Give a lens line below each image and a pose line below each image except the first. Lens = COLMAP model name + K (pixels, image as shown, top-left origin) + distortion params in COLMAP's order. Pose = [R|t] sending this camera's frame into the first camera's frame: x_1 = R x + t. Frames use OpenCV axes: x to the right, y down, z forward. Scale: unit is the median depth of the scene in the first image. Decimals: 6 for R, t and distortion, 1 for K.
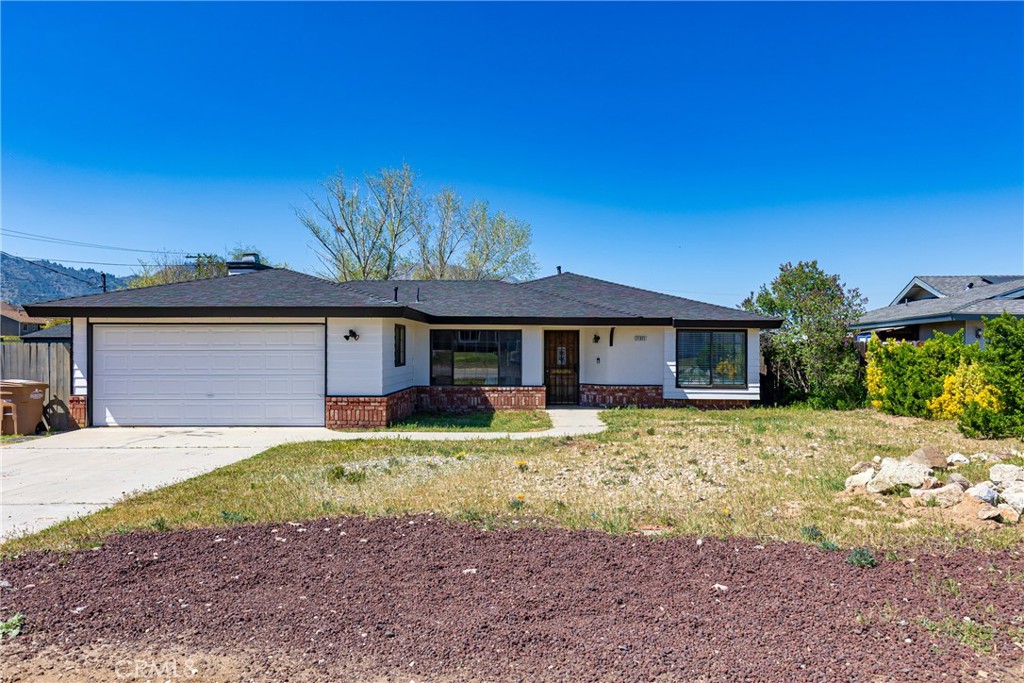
lens RADIAL K [[713.2, 0, 512.0], [0, 713.2, 341.5], [0, 0, 1]] dist [0.000005, -0.000037]
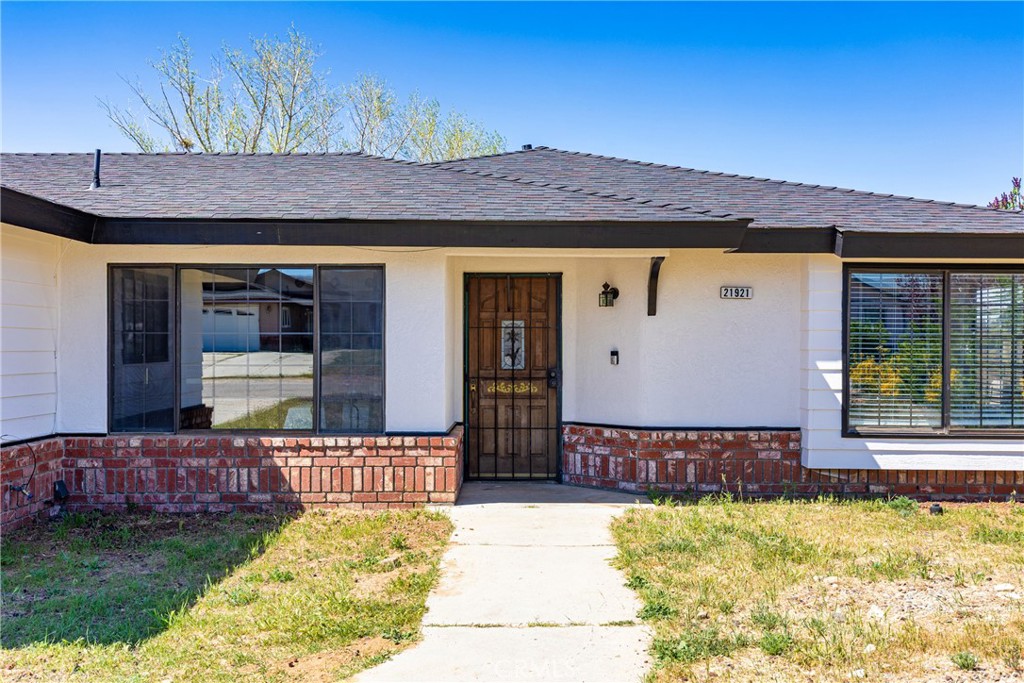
lens RADIAL K [[1028.0, 0, 512.0], [0, 1028.0, 341.5], [0, 0, 1]] dist [-0.001986, -0.000855]
pose [[0.999850, -0.000894, 0.017318, 0.064230], [0.000789, 0.999981, 0.006090, 0.016548], [-0.017323, -0.006075, 0.999831, 0.515865]]
